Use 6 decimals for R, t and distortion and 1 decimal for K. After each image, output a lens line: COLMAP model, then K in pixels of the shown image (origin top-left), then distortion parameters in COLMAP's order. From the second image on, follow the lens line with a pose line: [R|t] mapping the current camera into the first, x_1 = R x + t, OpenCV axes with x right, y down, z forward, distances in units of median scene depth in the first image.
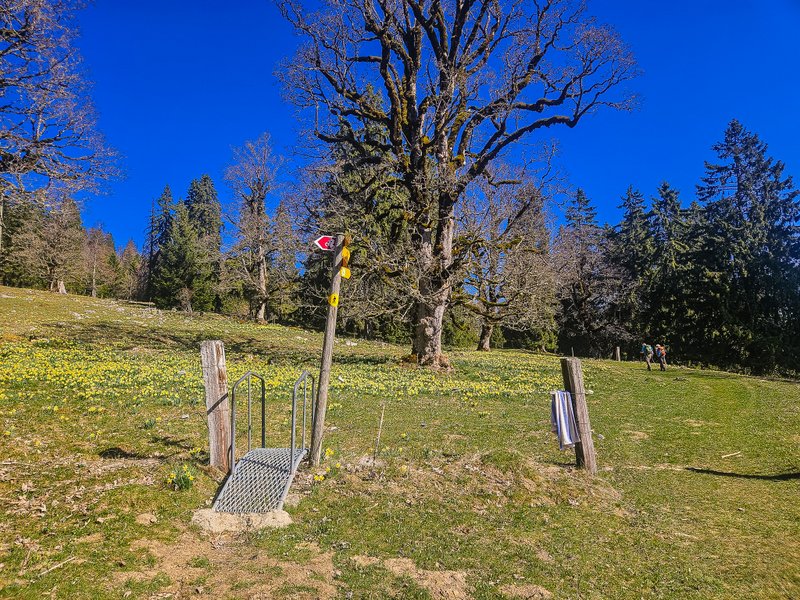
lens RADIAL K [[540.3, 0, 401.2], [0, 540.3, 271.7], [0, 0, 1]] dist [0.023052, -0.001511]
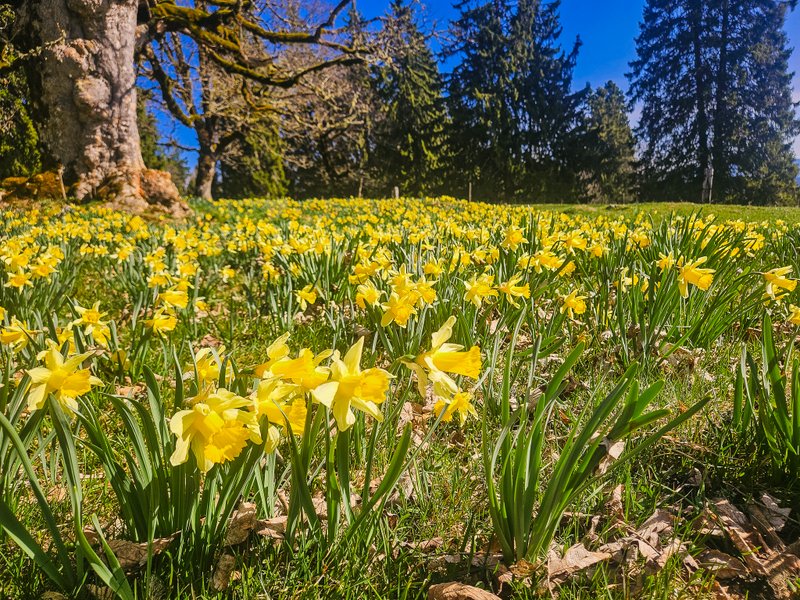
lens RADIAL K [[541.1, 0, 407.1], [0, 541.1, 306.4], [0, 0, 1]] dist [0.039391, -0.049259]
pose [[0.850132, -0.140692, 0.507426, 0.028990], [-0.018797, 0.954923, 0.296259, 0.129508], [-0.526234, -0.261397, 0.809166, 0.614711]]
